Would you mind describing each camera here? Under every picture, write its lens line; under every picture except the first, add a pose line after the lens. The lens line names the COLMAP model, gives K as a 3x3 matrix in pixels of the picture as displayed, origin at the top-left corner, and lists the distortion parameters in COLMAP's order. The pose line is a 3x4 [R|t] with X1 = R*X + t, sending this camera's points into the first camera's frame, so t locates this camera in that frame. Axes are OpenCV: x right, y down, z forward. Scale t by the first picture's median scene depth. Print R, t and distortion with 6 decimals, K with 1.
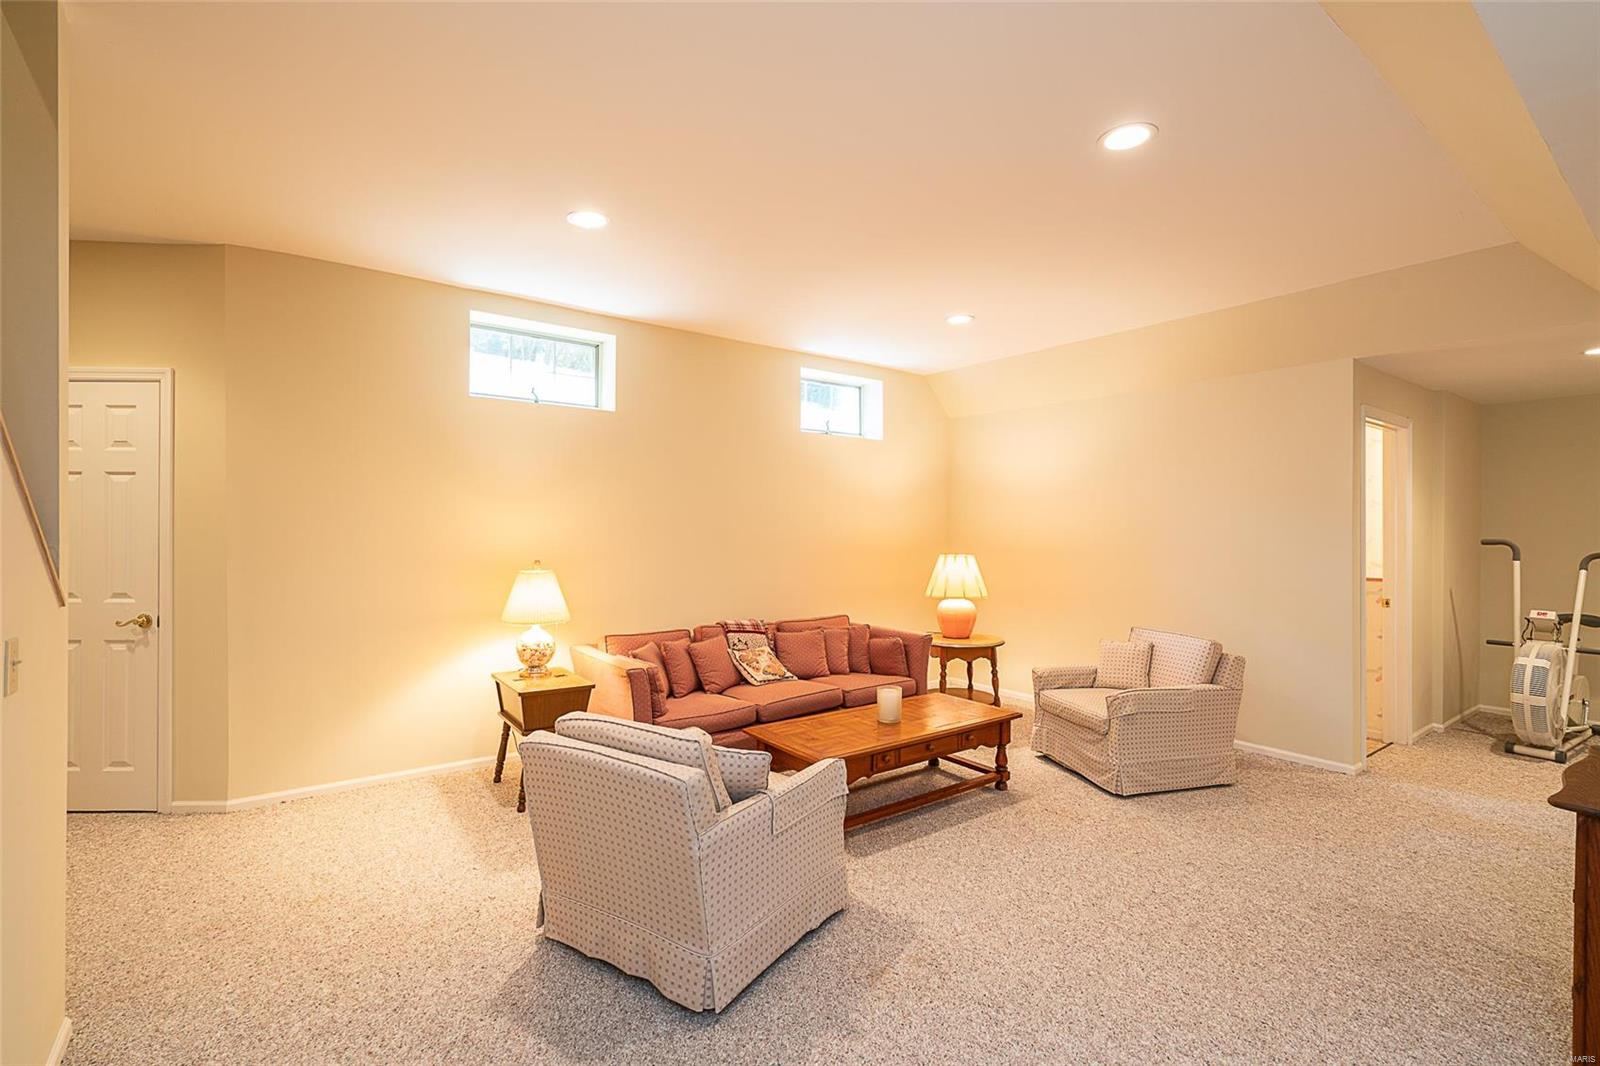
lens RADIAL K [[719.6, 0, 800.0], [0, 719.6, 533.0], [0, 0, 1]] dist [0.002717, 0.000643]
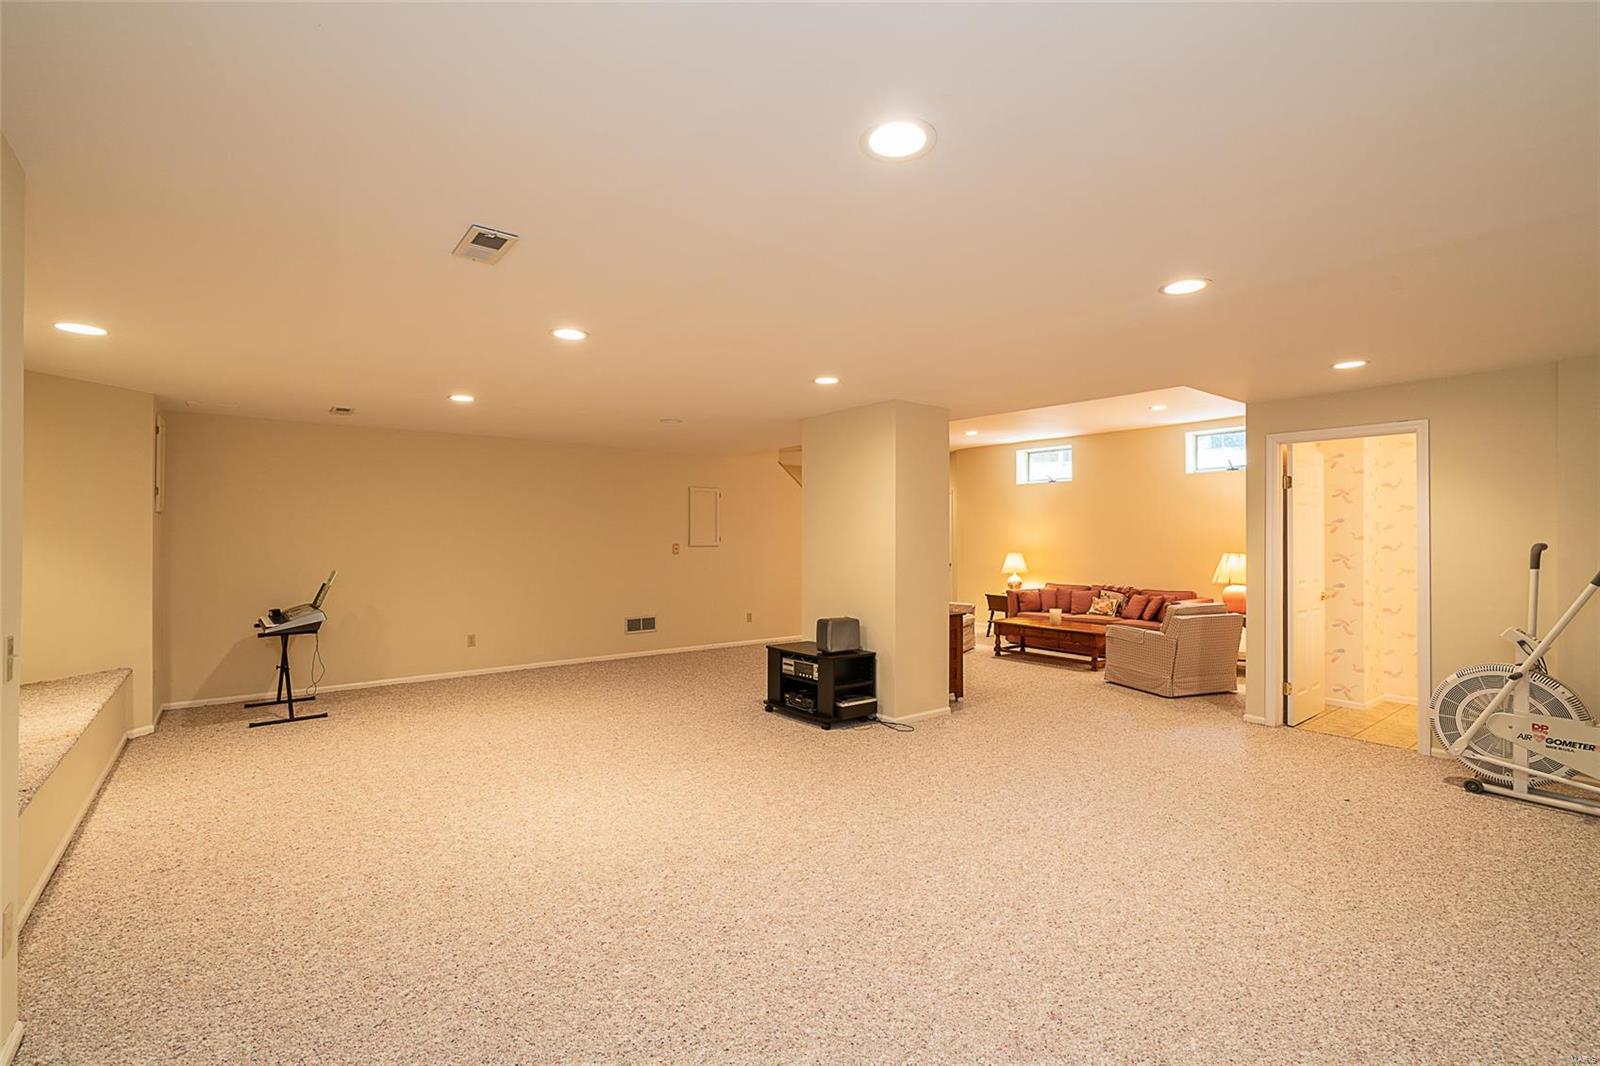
lens RADIAL K [[719.6, 0, 800.0], [0, 719.6, 533.0], [0, 0, 1]] dist [0.002717, 0.000643]
pose [[0.033554, -0.009908, -0.999388, 1.815607], [-0.016339, 0.999812, -0.010460, 0.021470], [0.999303, 0.016680, 0.033386, 0.136599]]
